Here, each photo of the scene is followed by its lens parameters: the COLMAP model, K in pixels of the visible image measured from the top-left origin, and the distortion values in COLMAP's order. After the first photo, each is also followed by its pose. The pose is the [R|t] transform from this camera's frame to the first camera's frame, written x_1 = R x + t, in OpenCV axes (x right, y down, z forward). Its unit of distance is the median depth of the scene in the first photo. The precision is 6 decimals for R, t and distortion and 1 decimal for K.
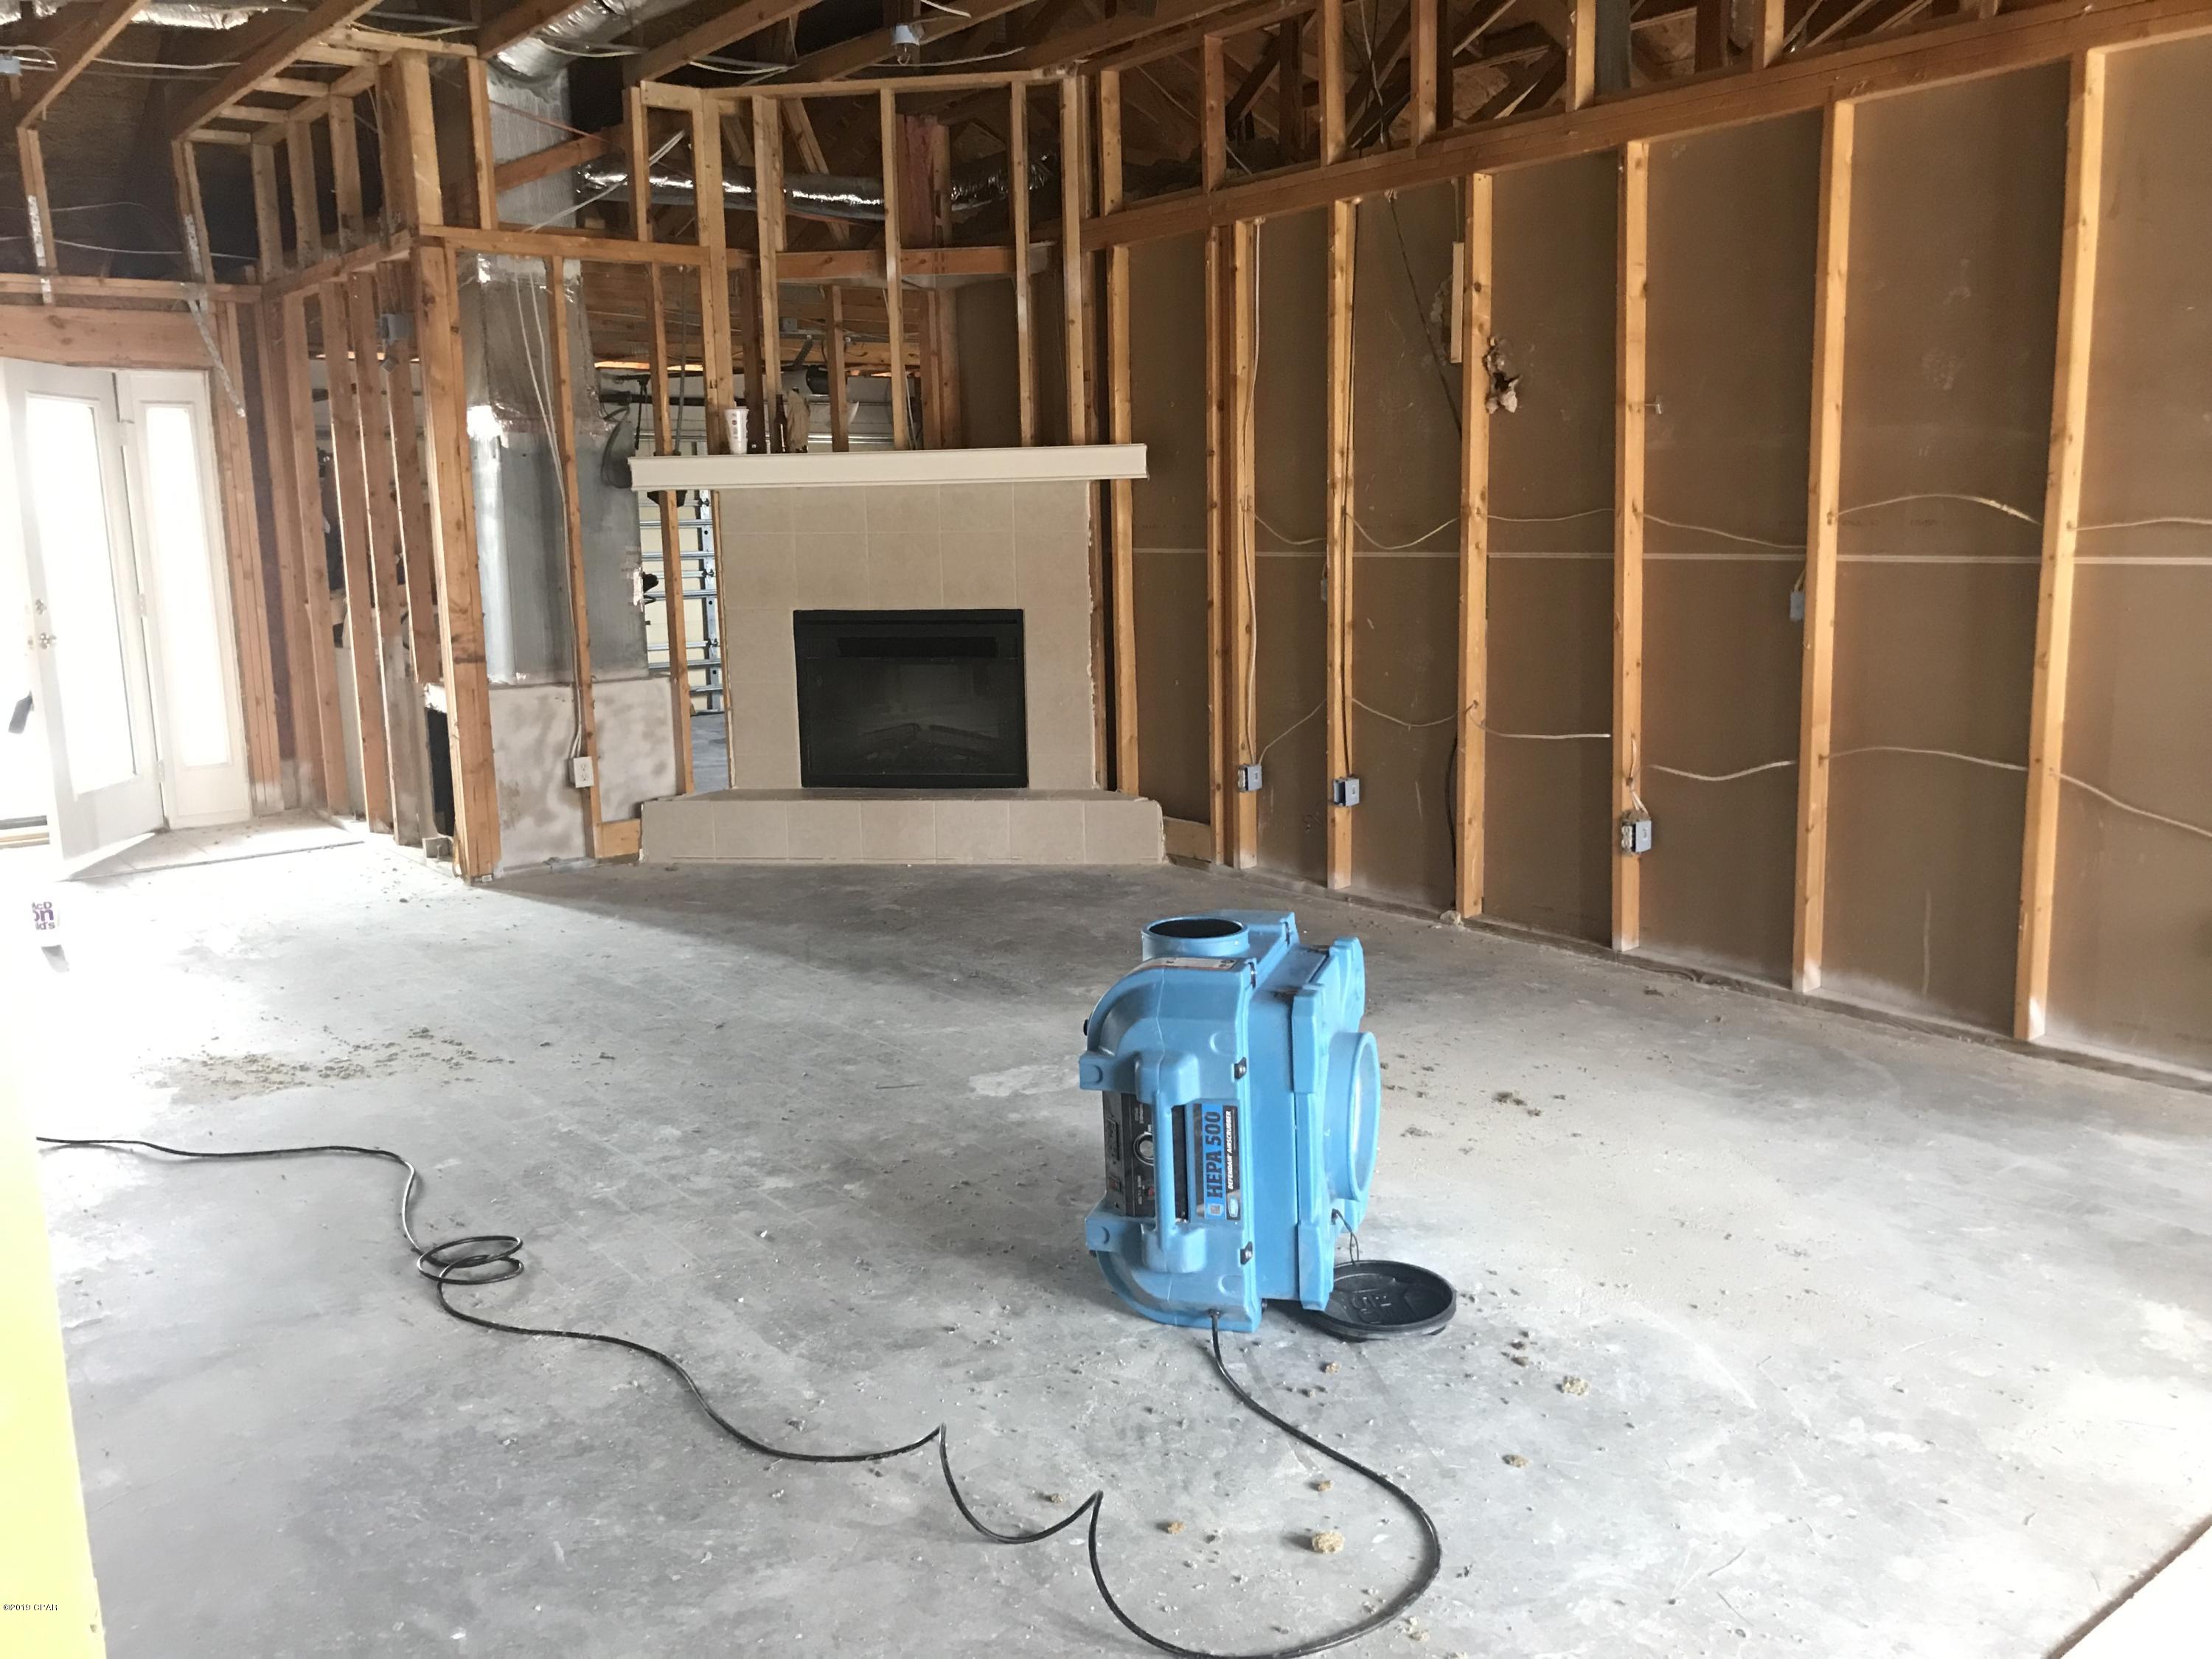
lens RADIAL K [[1815.6, 0, 1110.2], [0, 1815.6, 820.8], [0, 0, 1]] dist [0.053835, -0.015344]
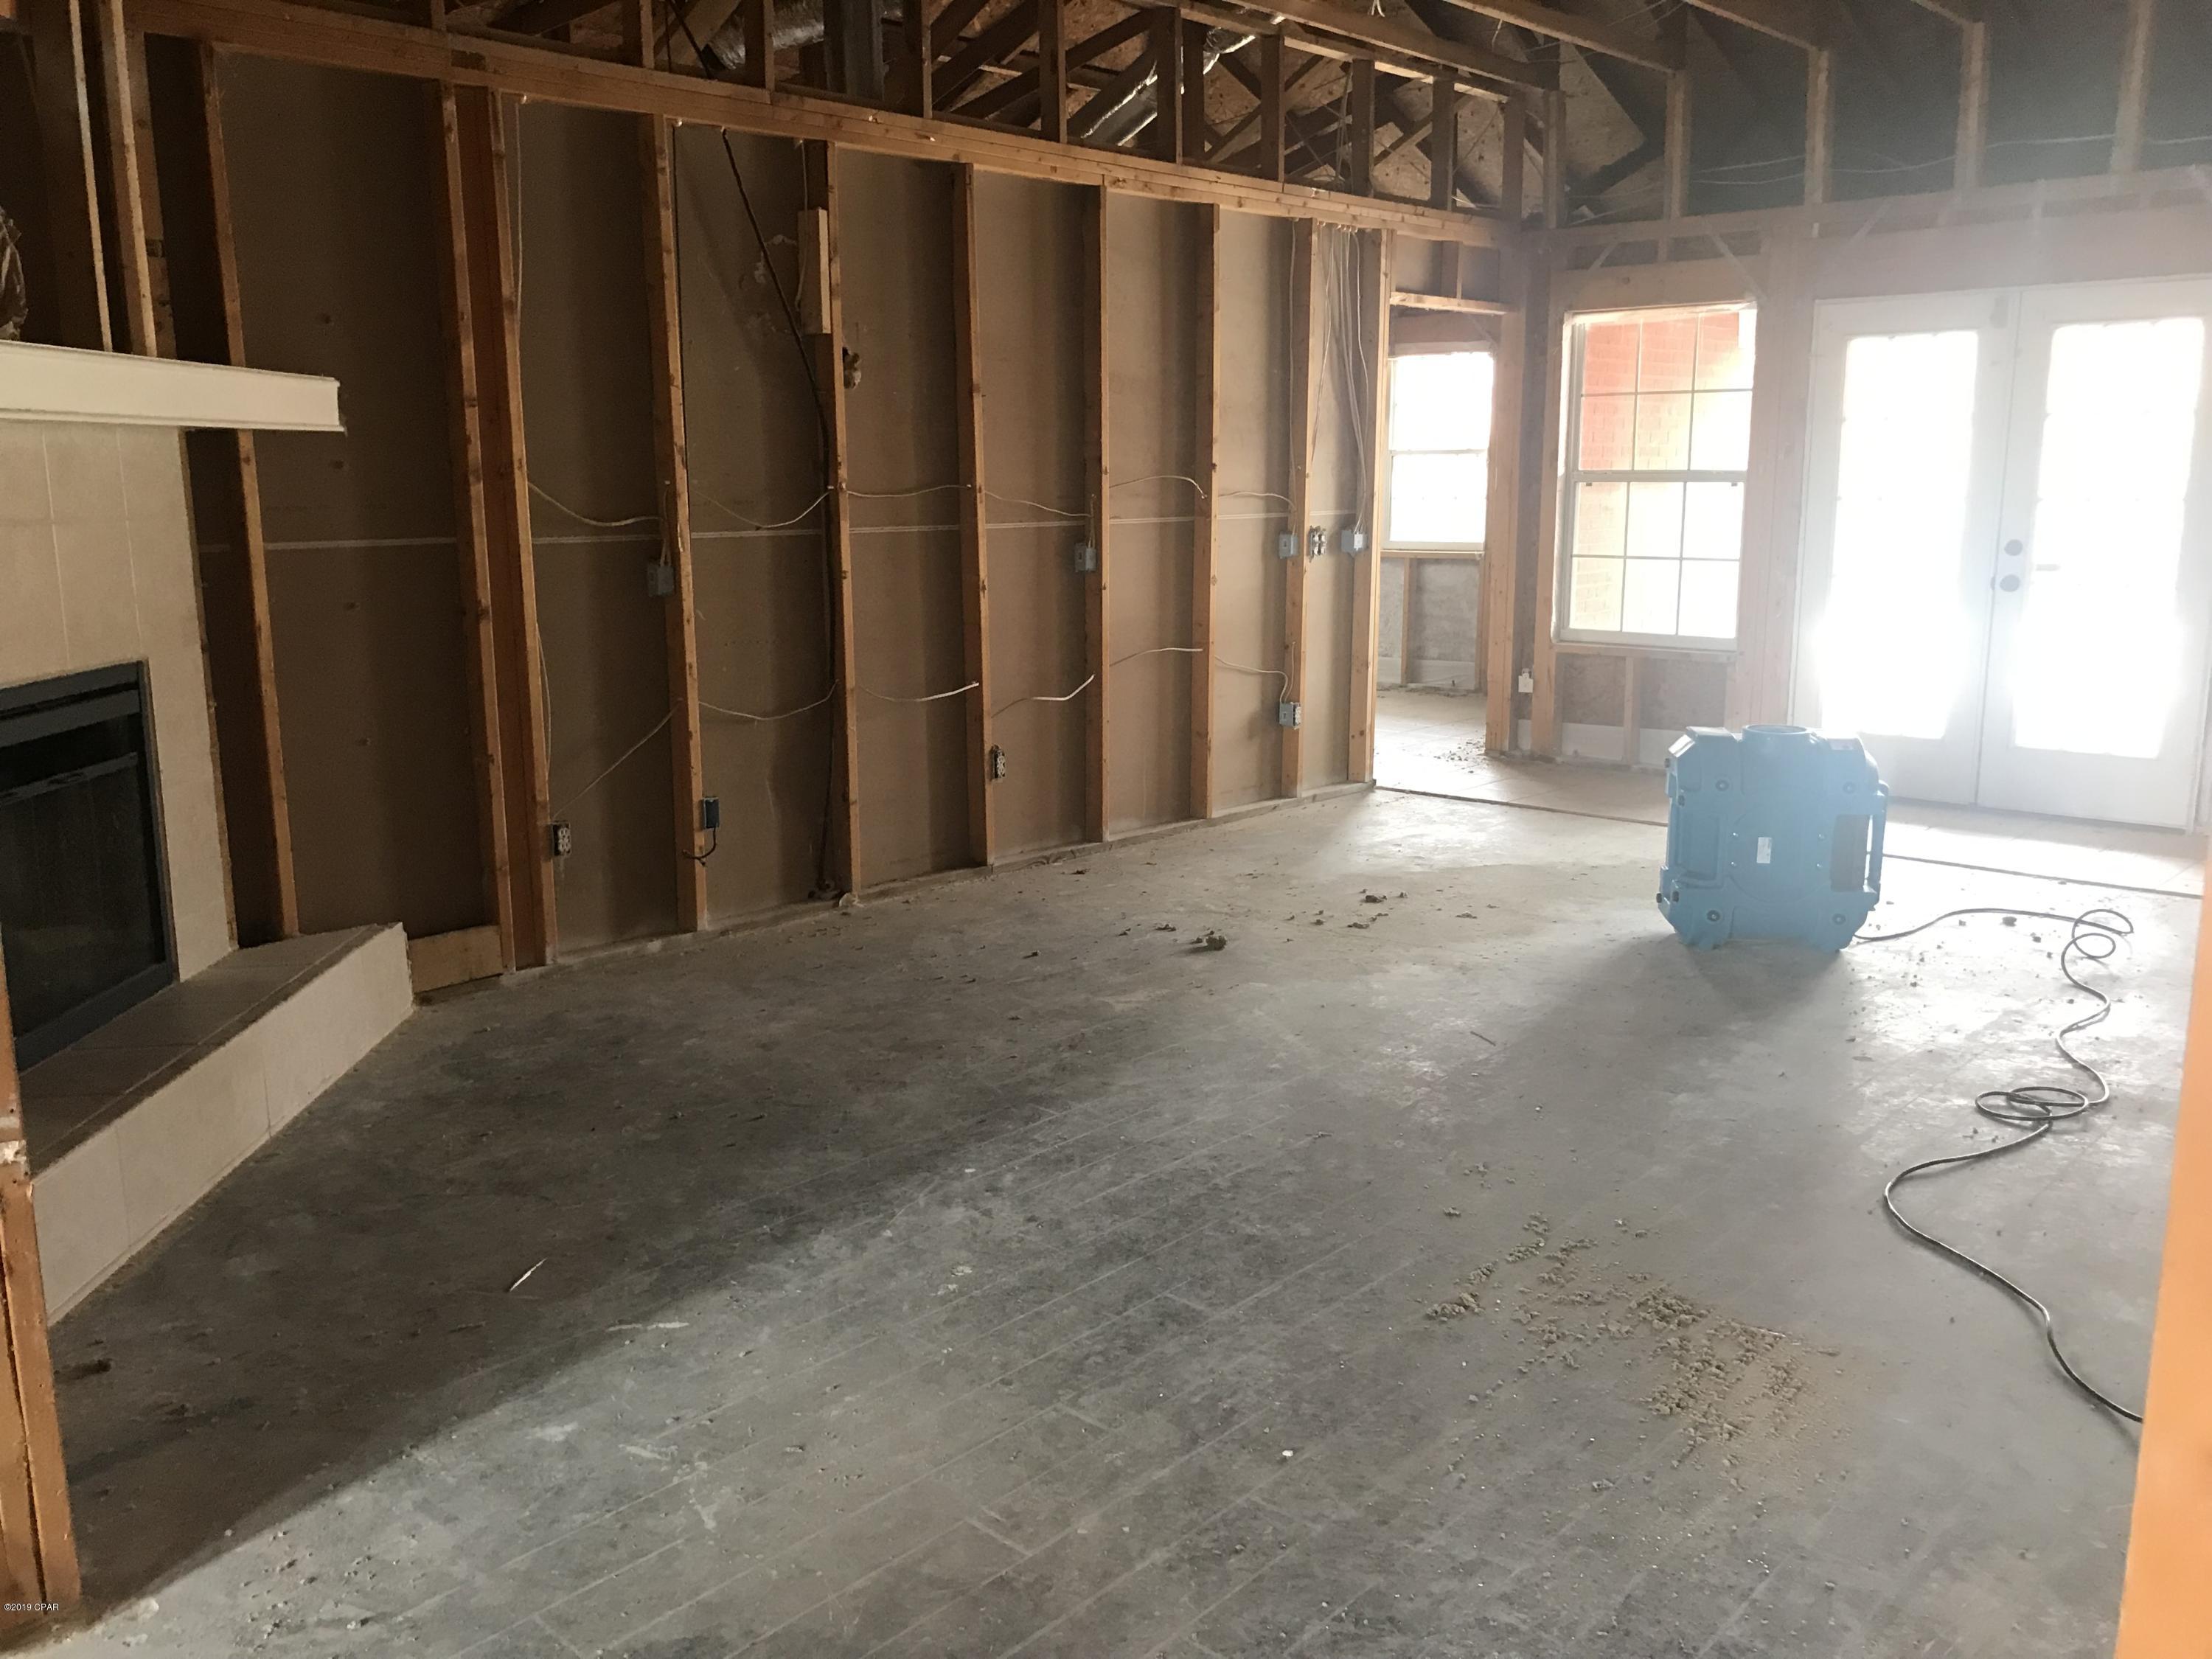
lens RADIAL K [[1815.6, 0, 1111.9], [0, 1815.6, 826.0], [0, 0, 1]] dist [0.053835, -0.015344]
pose [[-0.171314, -0.166997, 0.970960, -0.700030], [0.177895, 0.964087, 0.197202, -0.137532], [-0.969023, 0.206513, -0.135454, 0.878403]]
